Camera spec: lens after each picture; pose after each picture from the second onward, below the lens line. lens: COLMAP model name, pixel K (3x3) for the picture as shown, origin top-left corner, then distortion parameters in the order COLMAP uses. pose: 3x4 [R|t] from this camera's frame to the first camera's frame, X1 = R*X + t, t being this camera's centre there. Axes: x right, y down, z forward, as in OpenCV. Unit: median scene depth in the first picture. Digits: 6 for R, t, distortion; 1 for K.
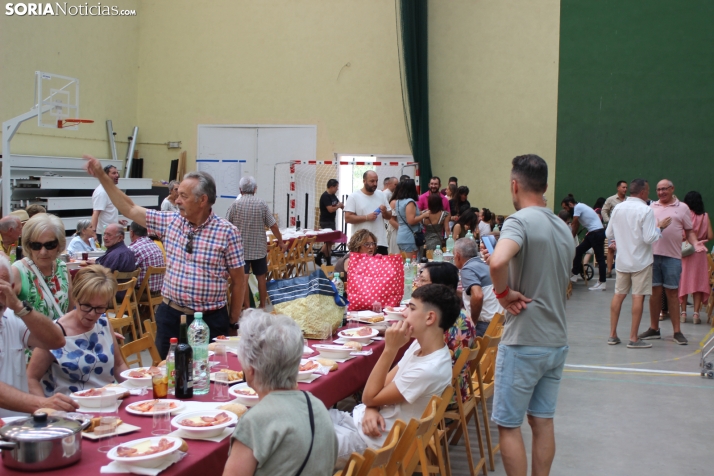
lens RADIAL K [[1002.9, 0, 357.0], [0, 1002.9, 238.0], [0, 0, 1]] dist [-0.127186, 0.100019]
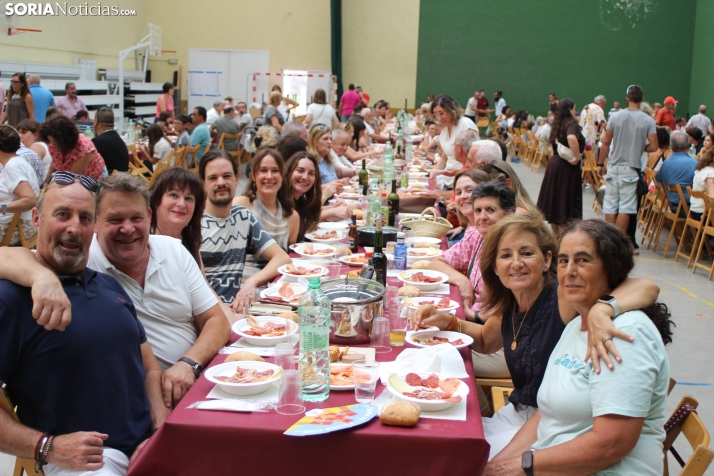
lens RADIAL K [[1002.9, 0, 357.0], [0, 1002.9, 238.0], [0, 0, 1]] dist [-0.127186, 0.100019]
pose [[0.979677, -0.019231, 0.199655, -0.230581], [-0.000046, 0.995371, 0.096102, 0.032668], [-0.200580, -0.094158, 0.975142, -0.625615]]
